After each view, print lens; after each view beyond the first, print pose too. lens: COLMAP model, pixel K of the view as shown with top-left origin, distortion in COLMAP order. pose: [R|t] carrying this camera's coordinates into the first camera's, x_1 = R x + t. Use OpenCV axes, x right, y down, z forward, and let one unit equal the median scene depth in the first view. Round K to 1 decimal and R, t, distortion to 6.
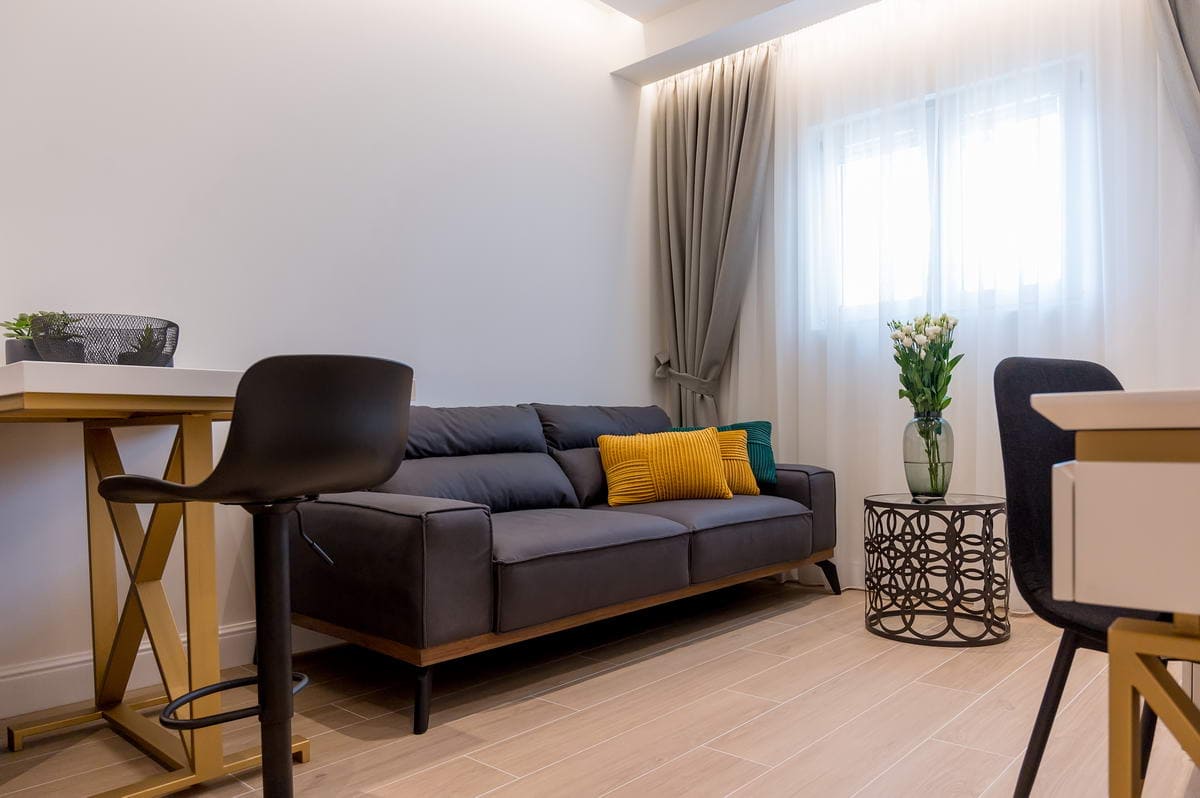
lens RADIAL K [[829.8, 0, 602.8], [0, 829.8, 405.7], [0, 0, 1]] dist [-0.007995, -0.009102]
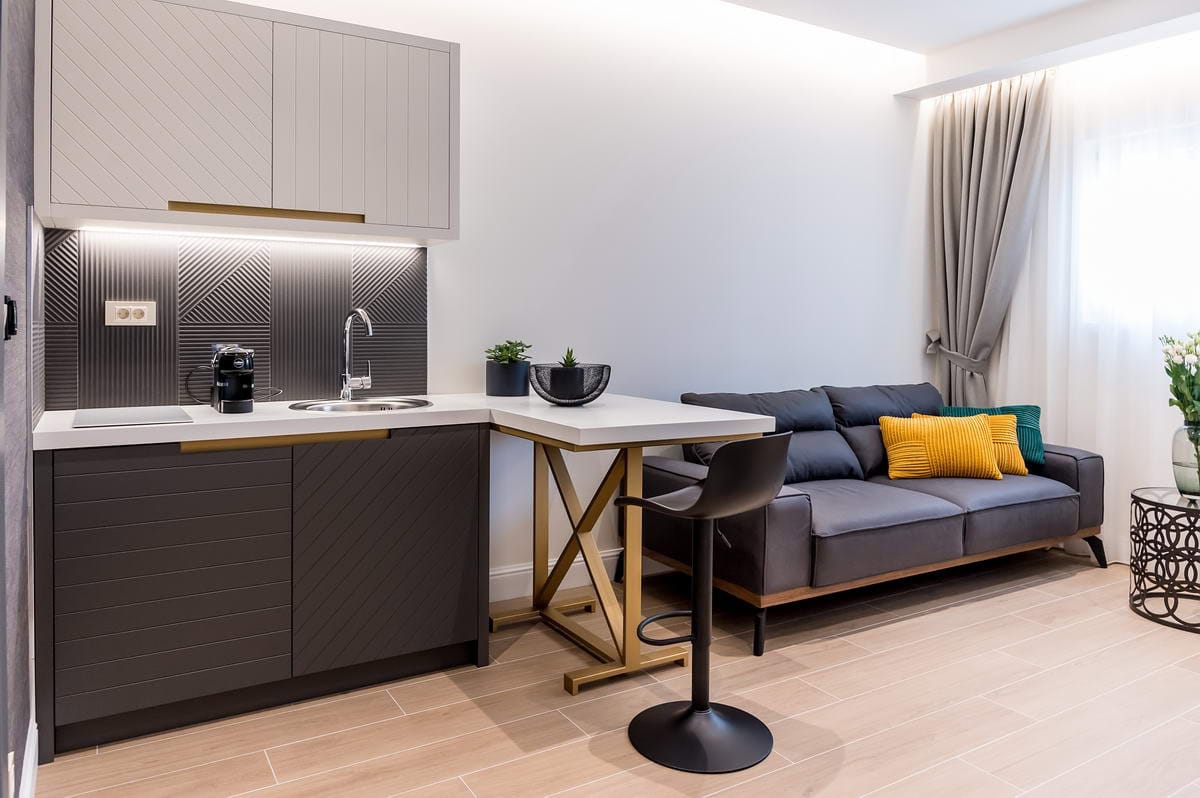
lens RADIAL K [[829.8, 0, 588.8], [0, 829.8, 305.6], [0, 0, 1]] dist [-0.007995, -0.009102]
pose [[0.957034, 0.021653, -0.289165, -0.068533], [-0.020763, 0.999766, 0.006146, -0.129079], [0.289231, 0.000122, 0.957259, -0.274828]]
